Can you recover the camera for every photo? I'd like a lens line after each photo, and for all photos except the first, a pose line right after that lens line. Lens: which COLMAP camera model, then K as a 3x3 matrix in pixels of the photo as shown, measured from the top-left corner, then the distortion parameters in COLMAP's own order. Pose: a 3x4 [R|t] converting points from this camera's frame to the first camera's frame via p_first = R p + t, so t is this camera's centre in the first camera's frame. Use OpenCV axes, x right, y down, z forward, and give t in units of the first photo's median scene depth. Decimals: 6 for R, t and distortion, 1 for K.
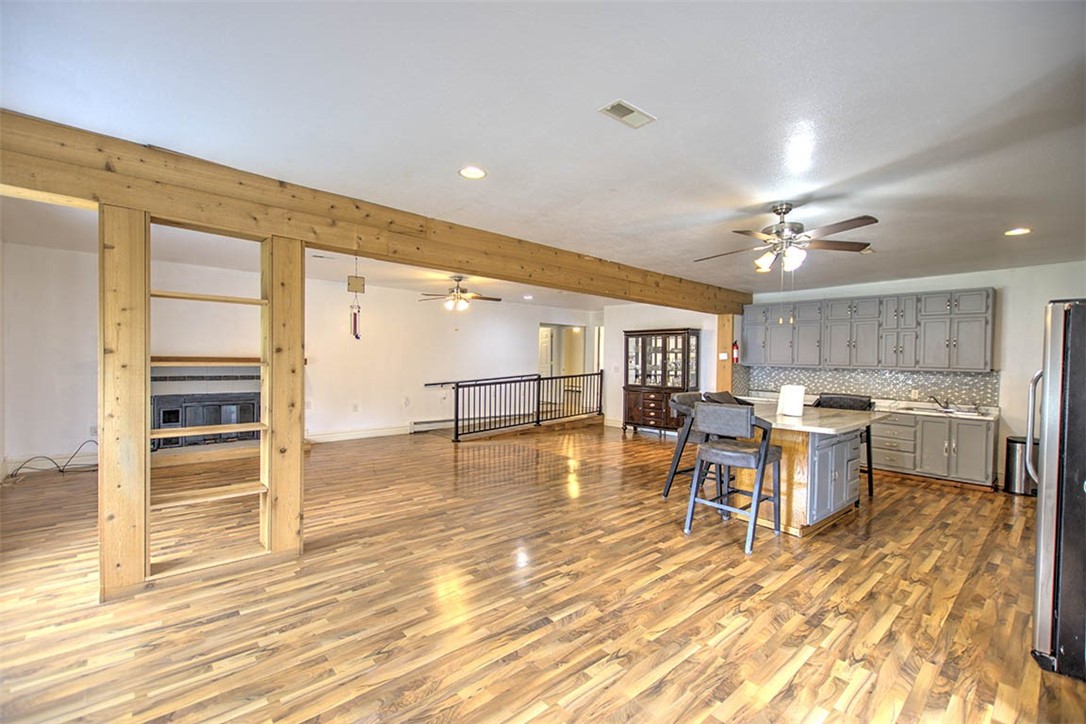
lens RADIAL K [[471.5, 0, 541.9], [0, 471.5, 363.6], [0, 0, 1]] dist [0.000255, 0.002179]
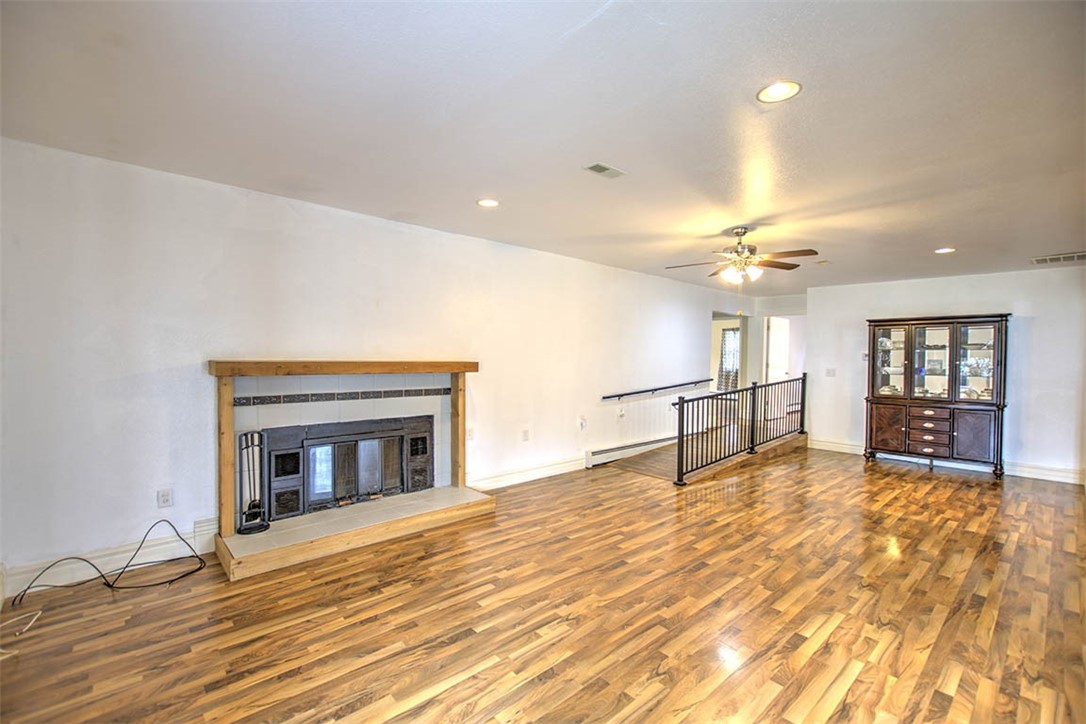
lens RADIAL K [[471.5, 0, 539.0], [0, 471.5, 364.0], [0, 0, 1]] dist [0.000255, 0.002179]
pose [[0.999991, -0.003880, 0.001629, -0.081548], [0.003871, 0.999977, 0.005573, -0.002087], [-0.001651, -0.005567, 0.999983, 0.071955]]
